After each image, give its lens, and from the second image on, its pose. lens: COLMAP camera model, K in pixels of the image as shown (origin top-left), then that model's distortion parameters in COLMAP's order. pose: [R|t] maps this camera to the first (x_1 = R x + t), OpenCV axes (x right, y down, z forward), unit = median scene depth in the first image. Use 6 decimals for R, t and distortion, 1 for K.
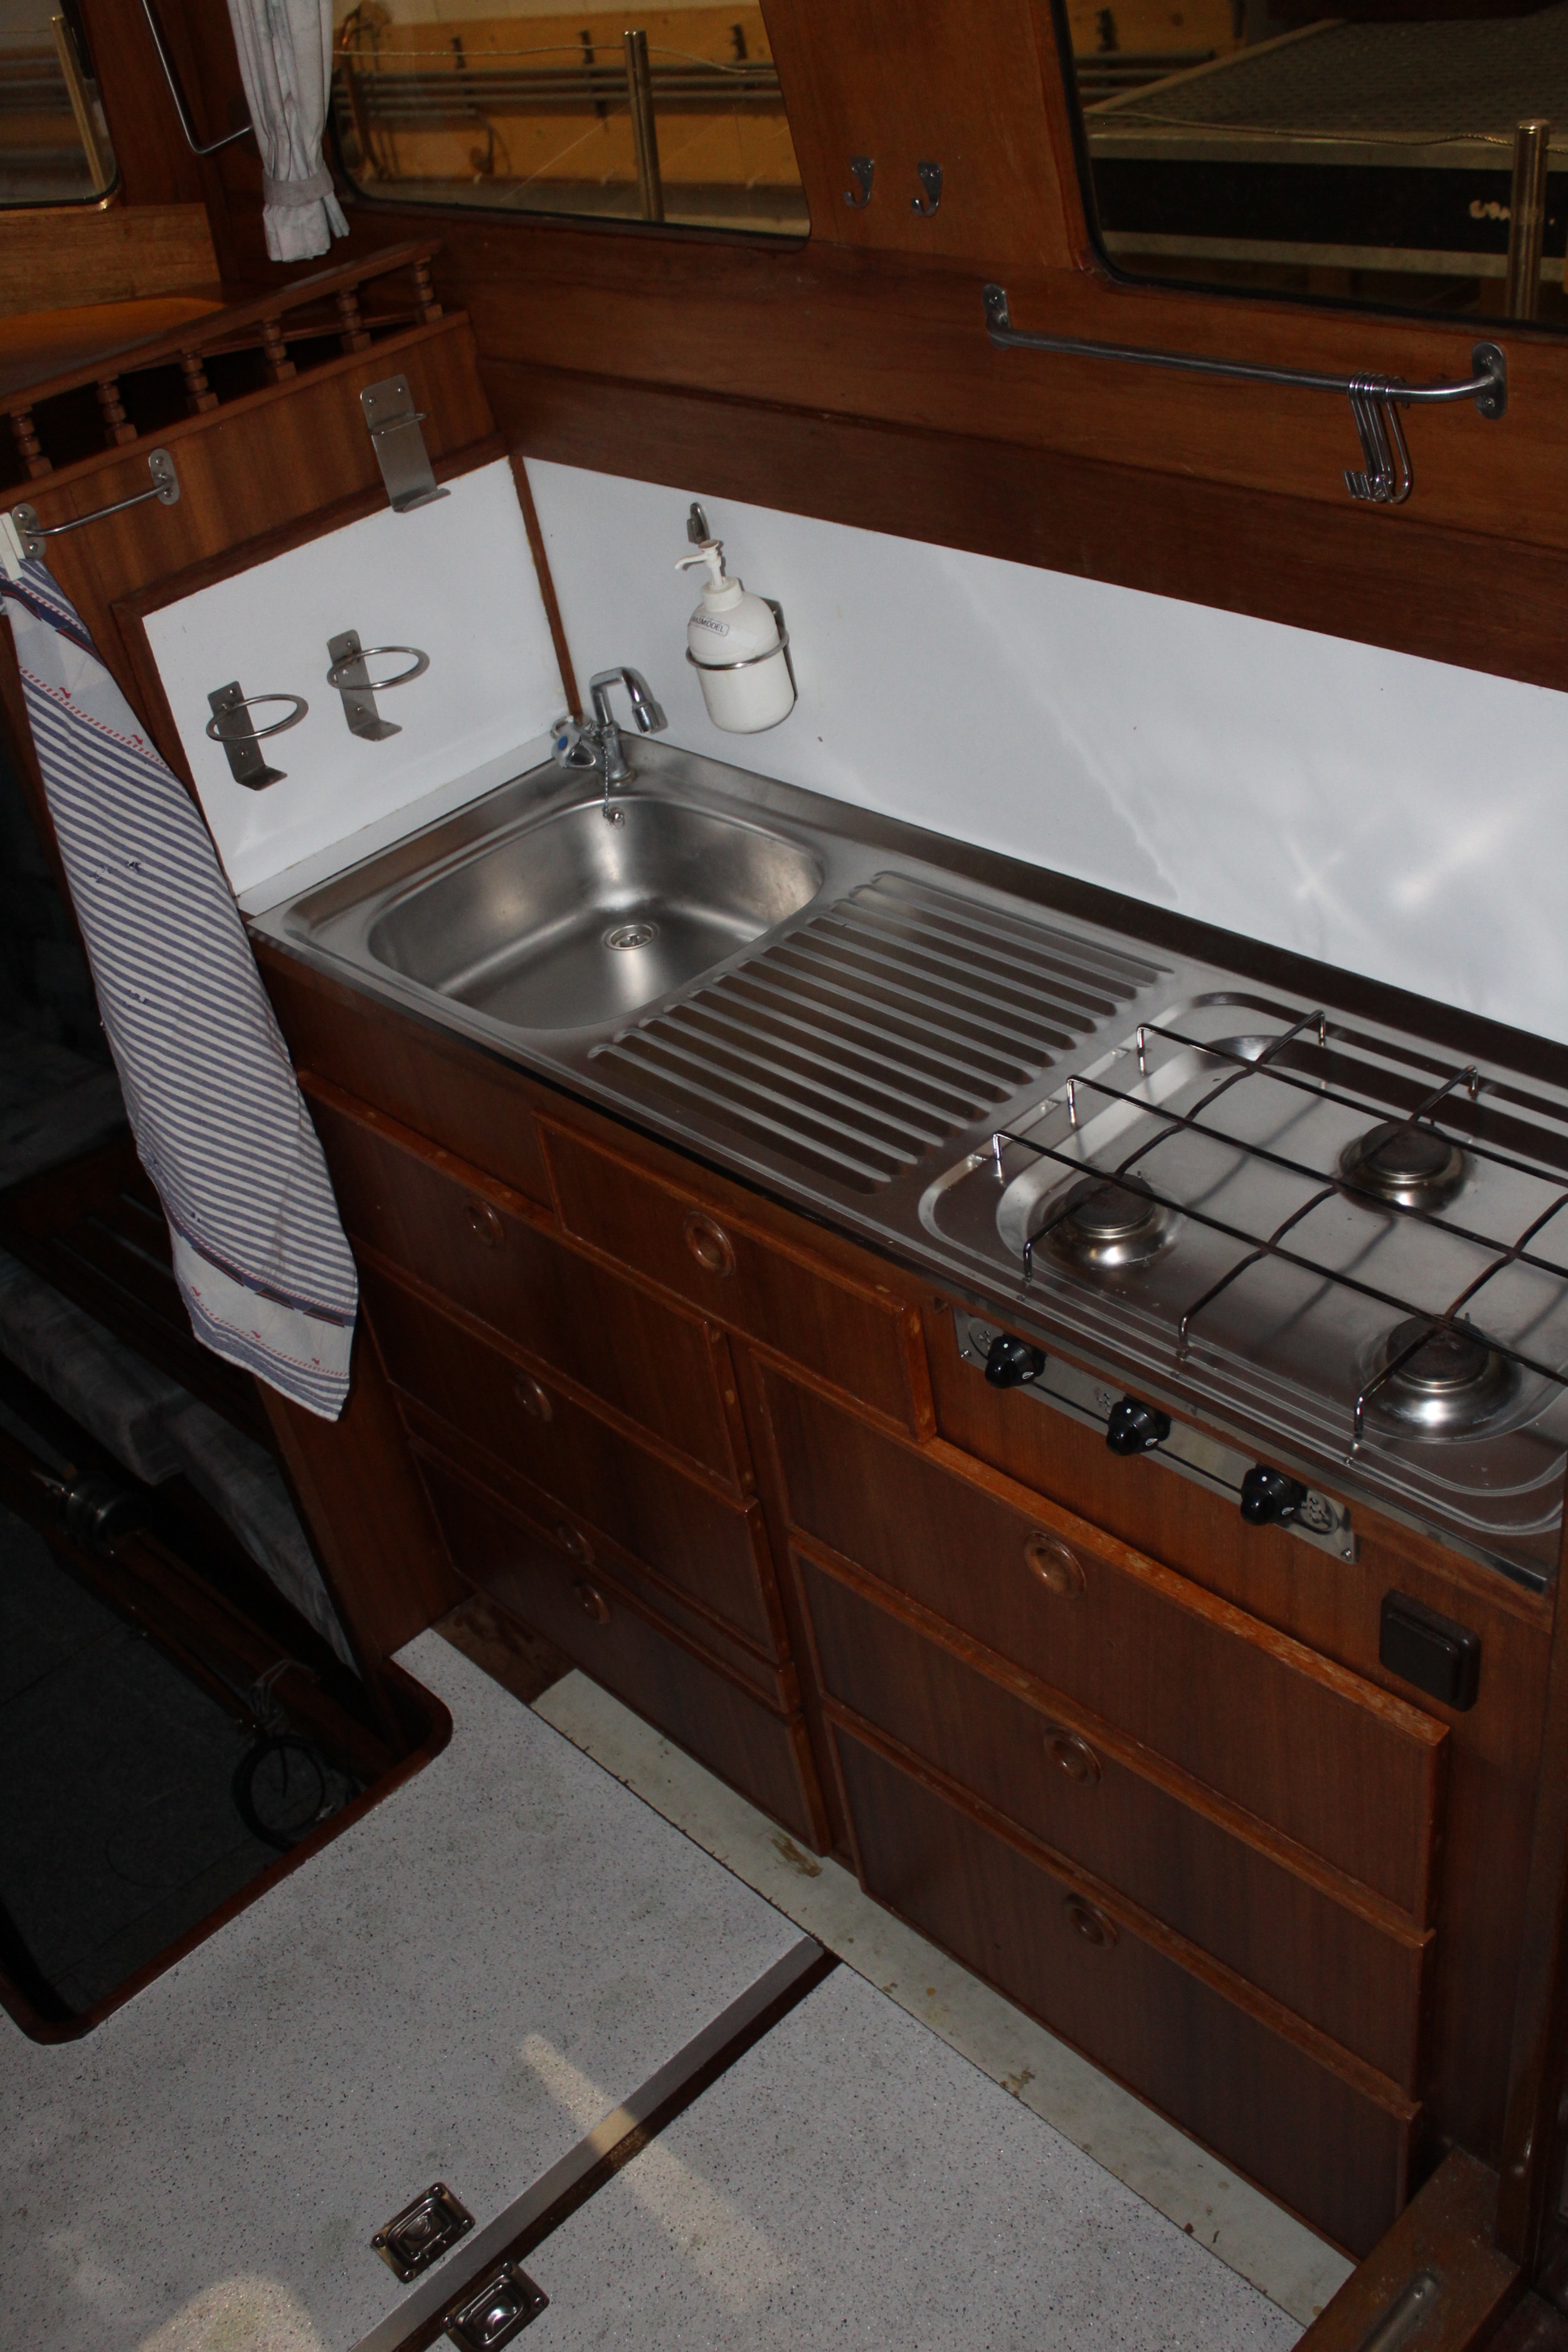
lens RADIAL K [[2243.3, 0, 771.5], [0, 2243.3, 1174.9], [0, 0, 1]] dist [-0.142253, 0.149200]
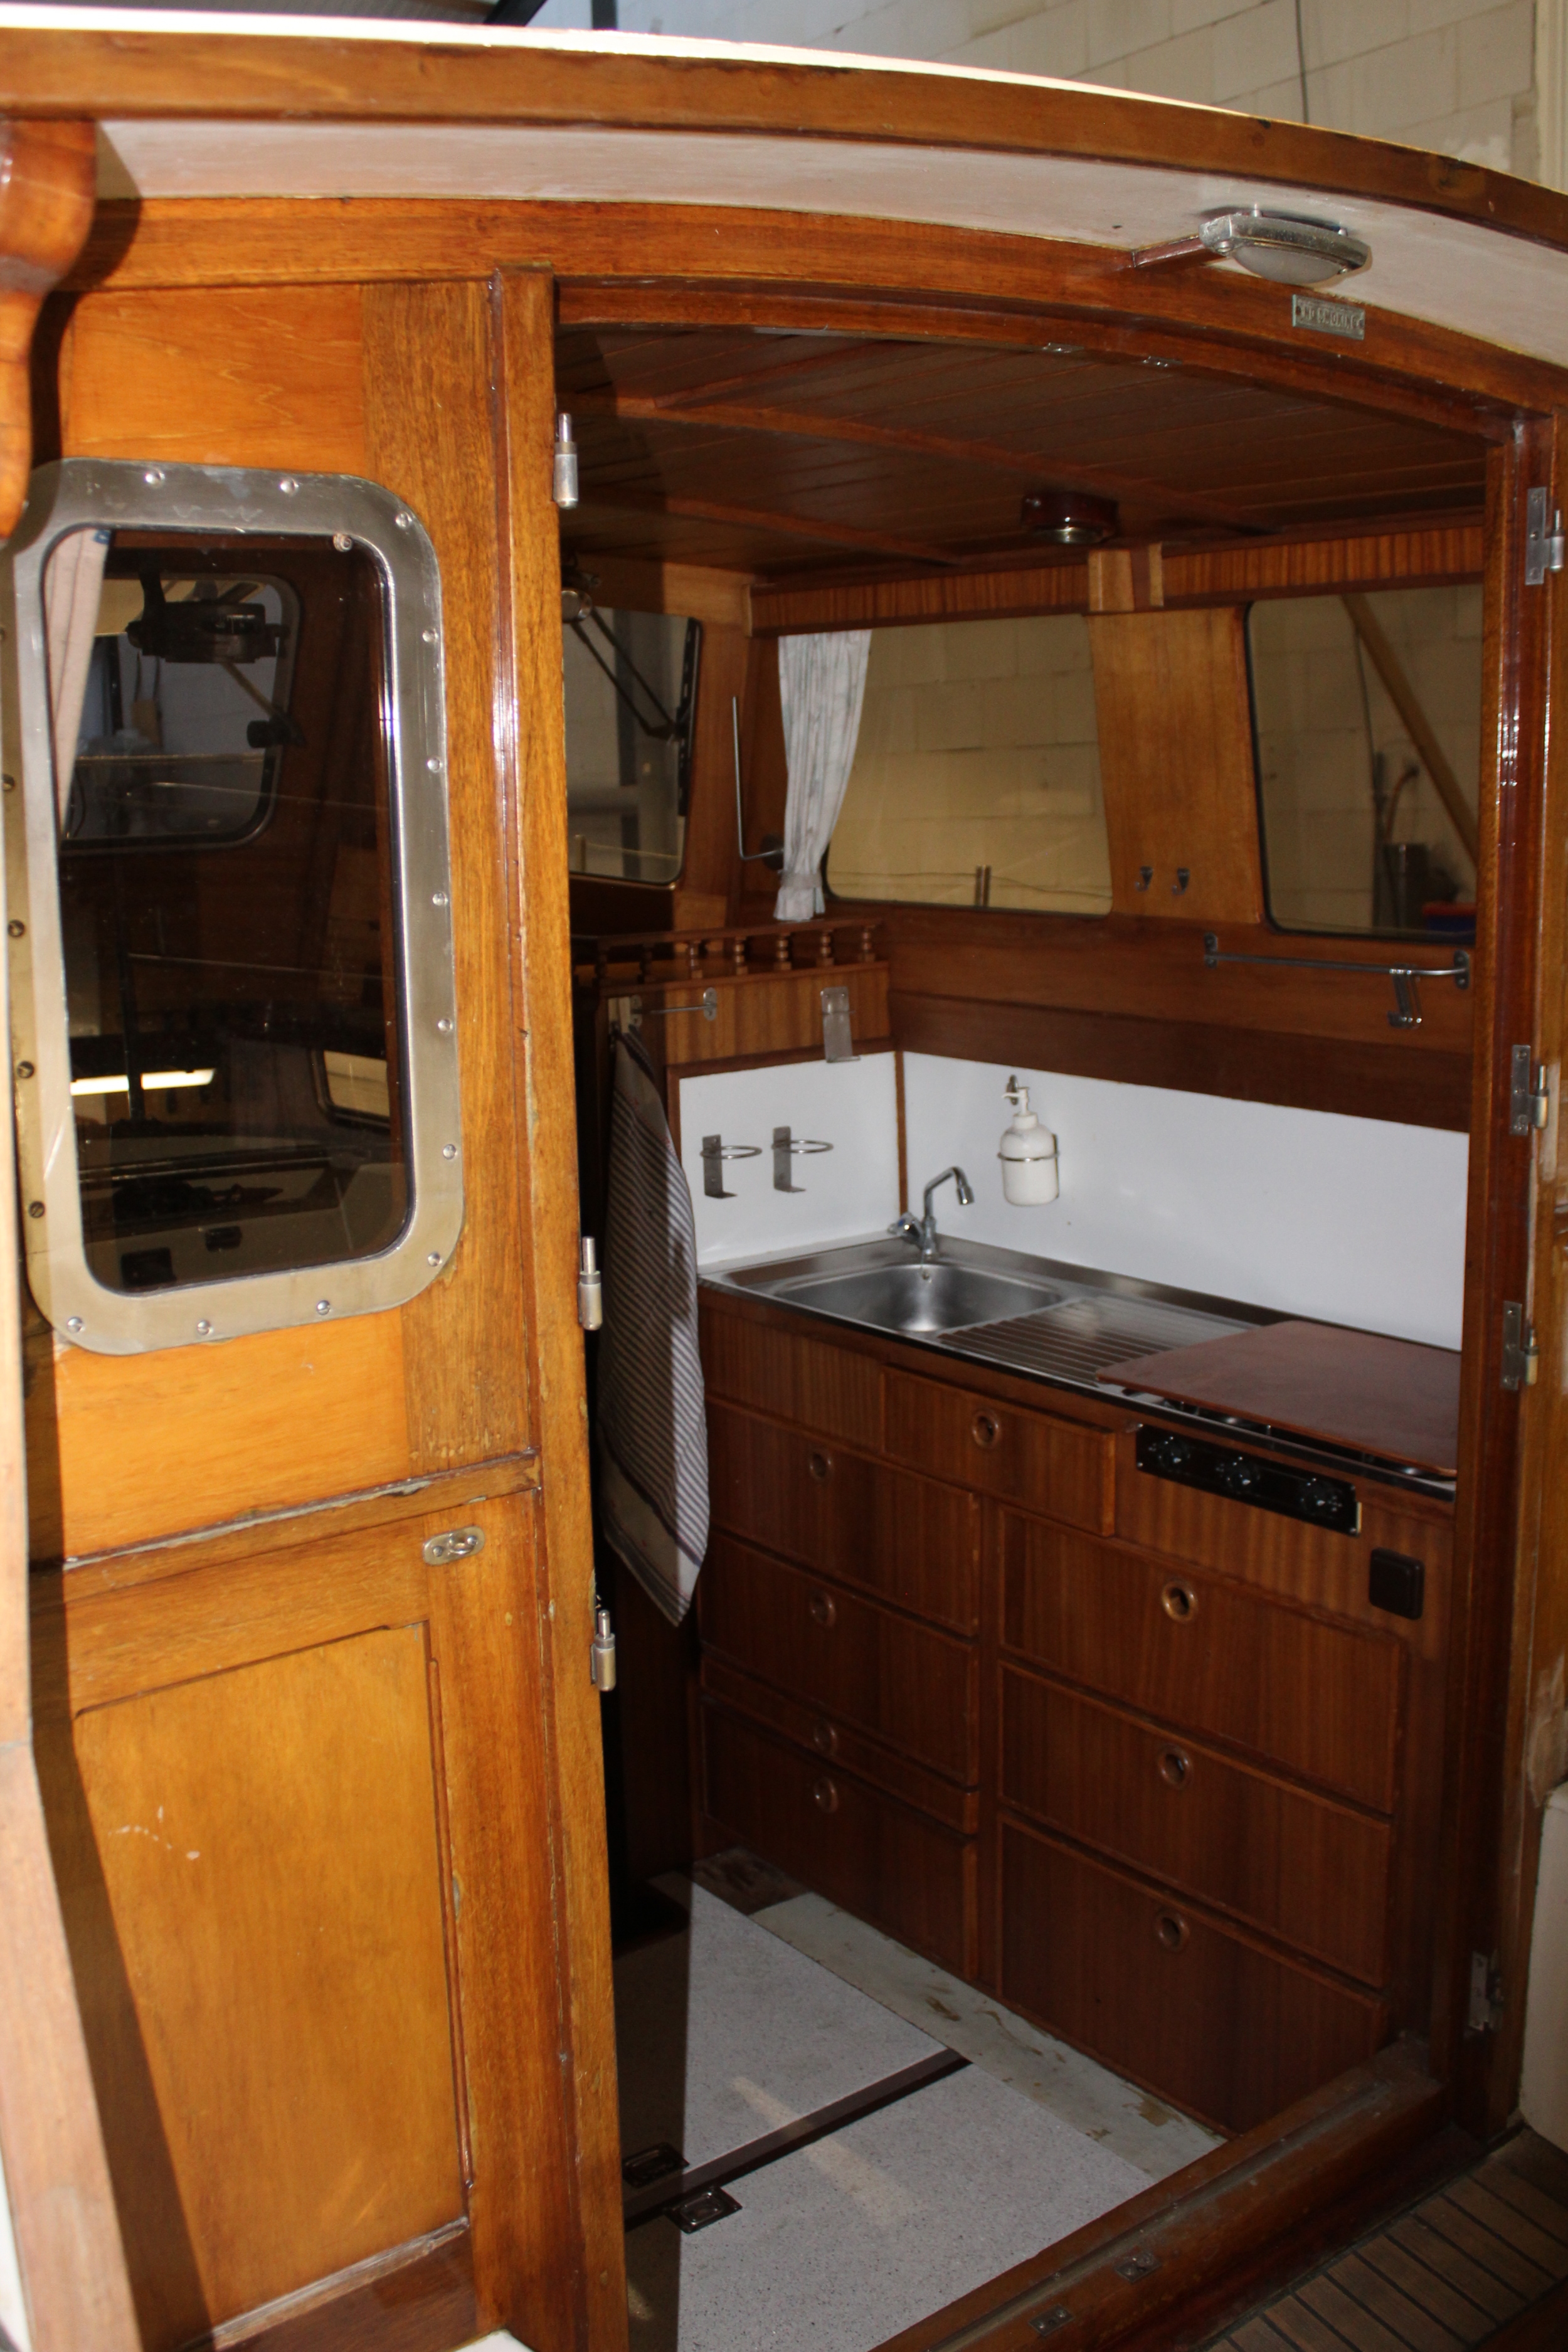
lens RADIAL K [[2243.3, 0, 771.5], [0, 2243.3, 1174.9], [0, 0, 1]] dist [-0.142253, 0.149200]
pose [[0.986101, 0.145595, -0.080046, -0.065488], [-0.165785, 0.894038, -0.416186, 0.480897], [0.010970, 0.423672, 0.905749, -0.484051]]
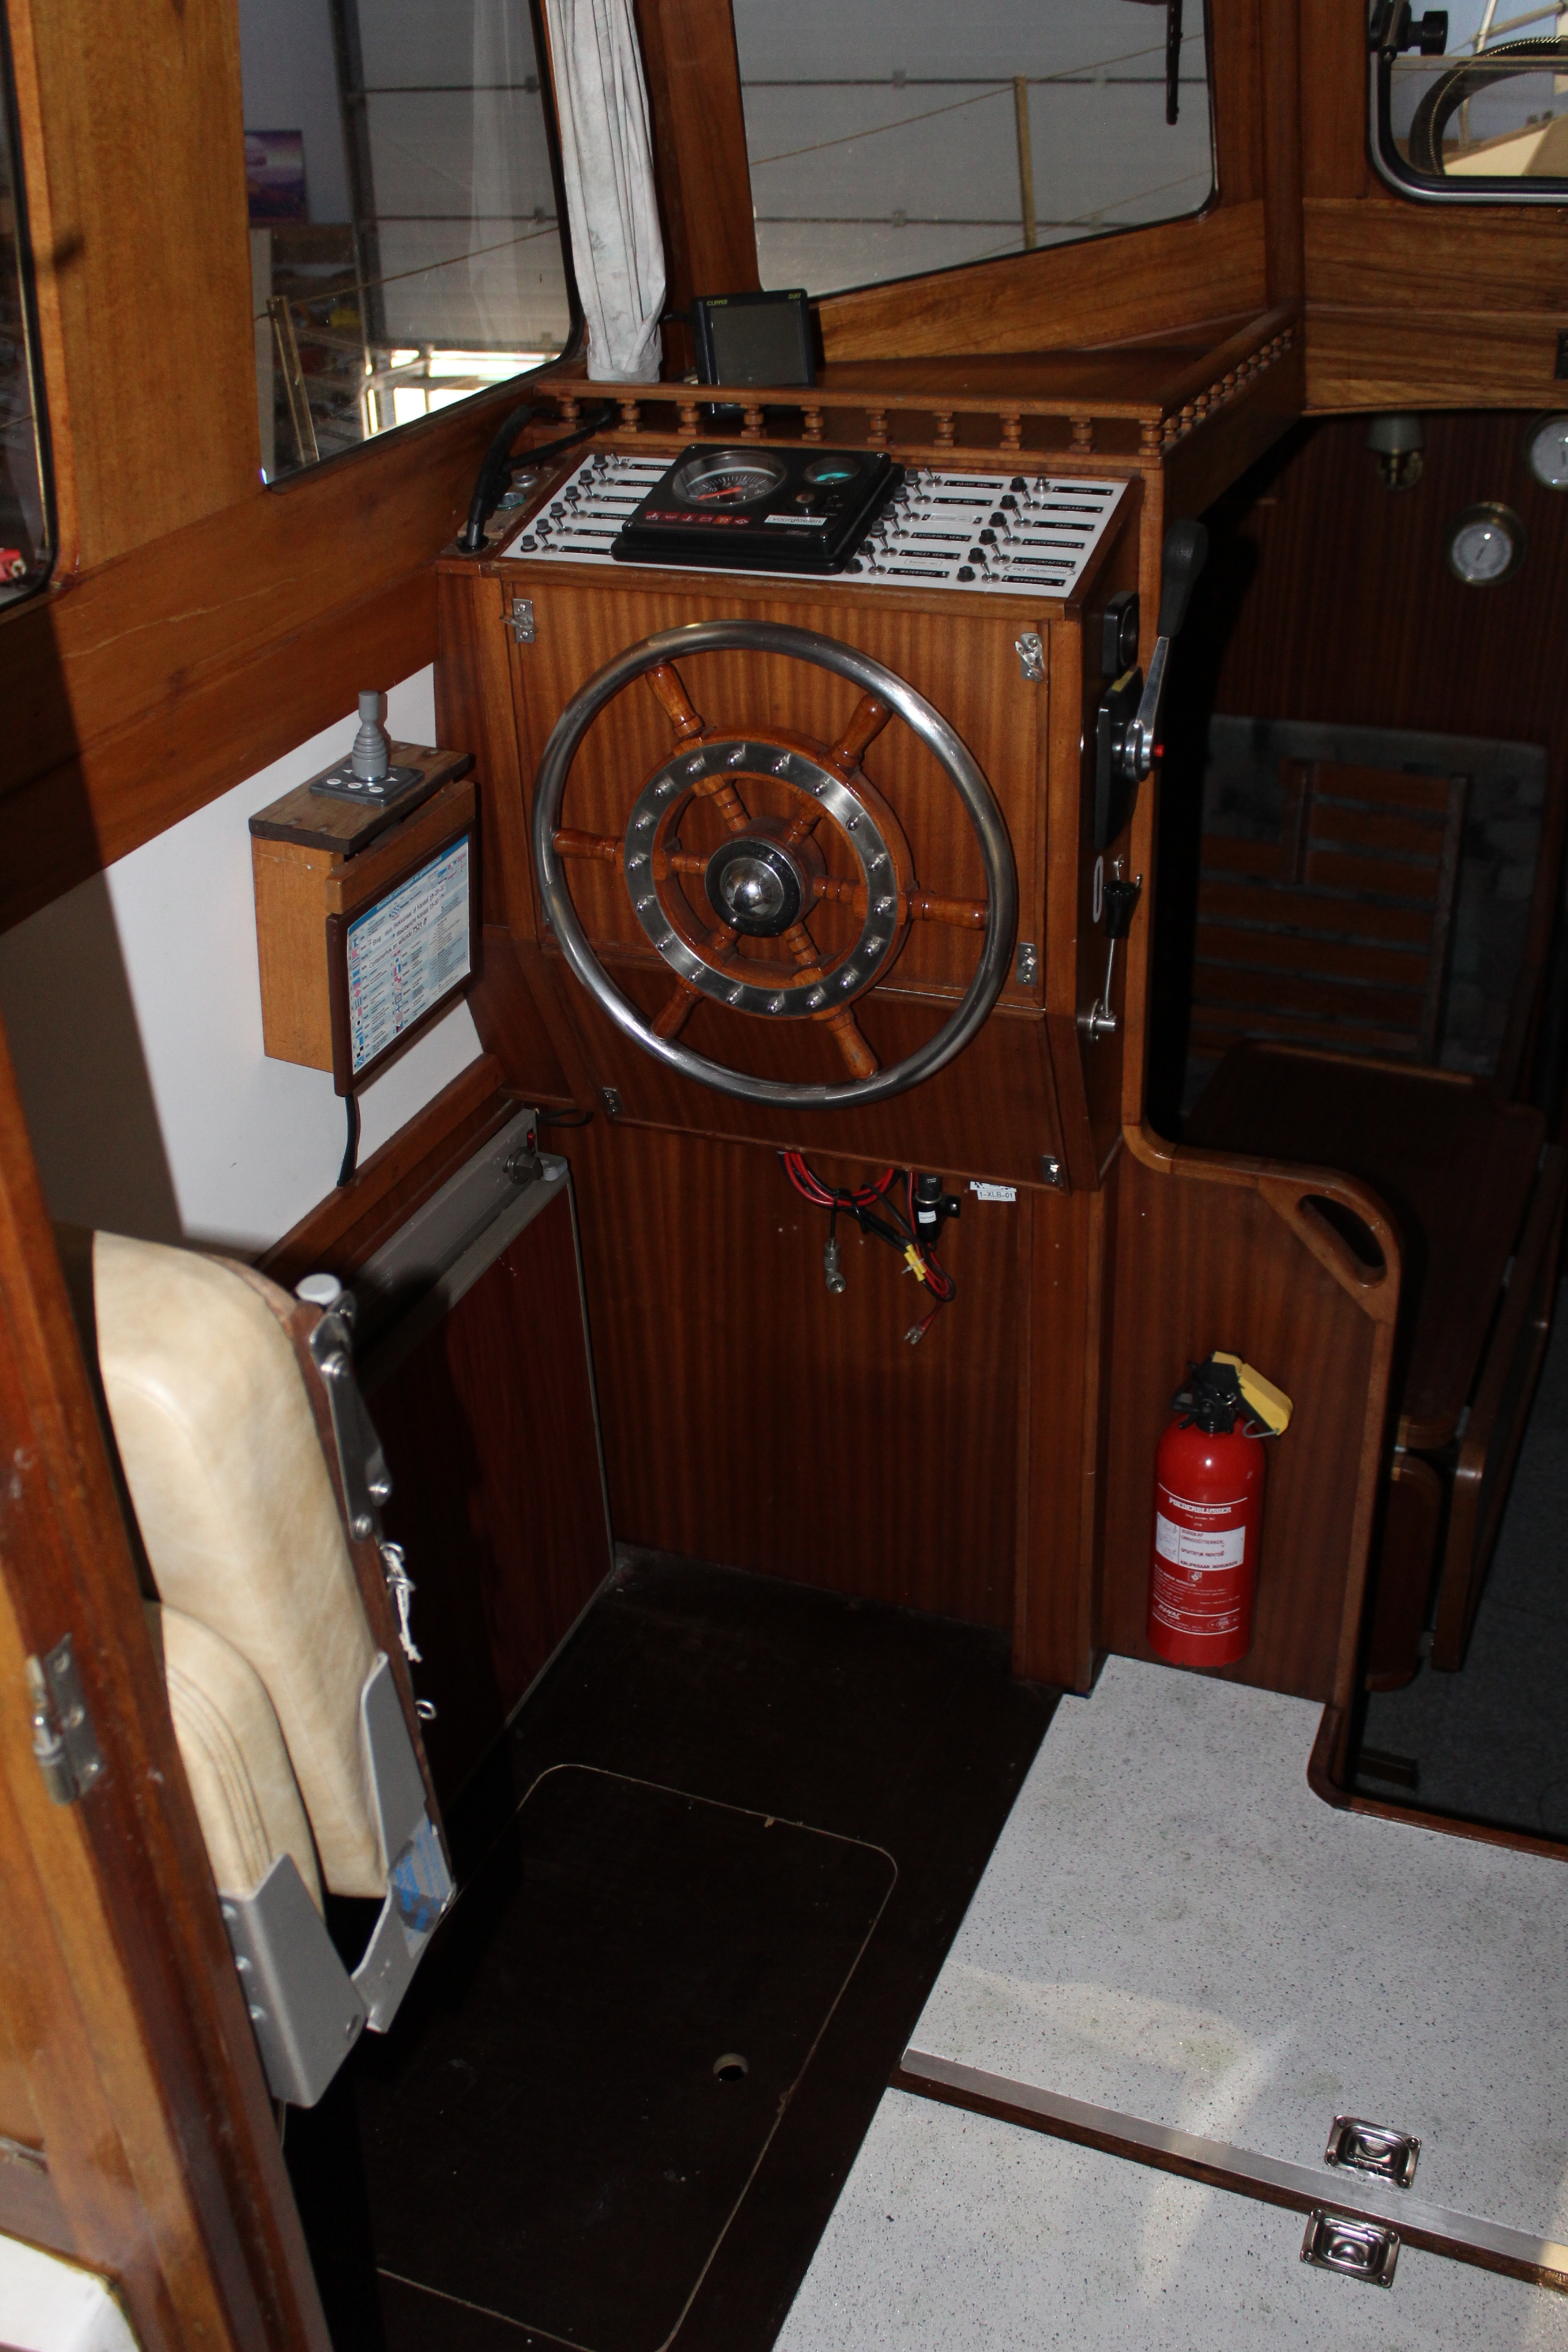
lens RADIAL K [[2243.3, 0, 771.5], [0, 2243.3, 1174.9], [0, 0, 1]] dist [-0.142253, 0.149200]
pose [[0.405098, 0.564497, -0.719193, 0.208081], [-0.557981, 0.775791, 0.294628, -0.026046], [0.724260, 0.281944, 0.629250, 0.000131]]
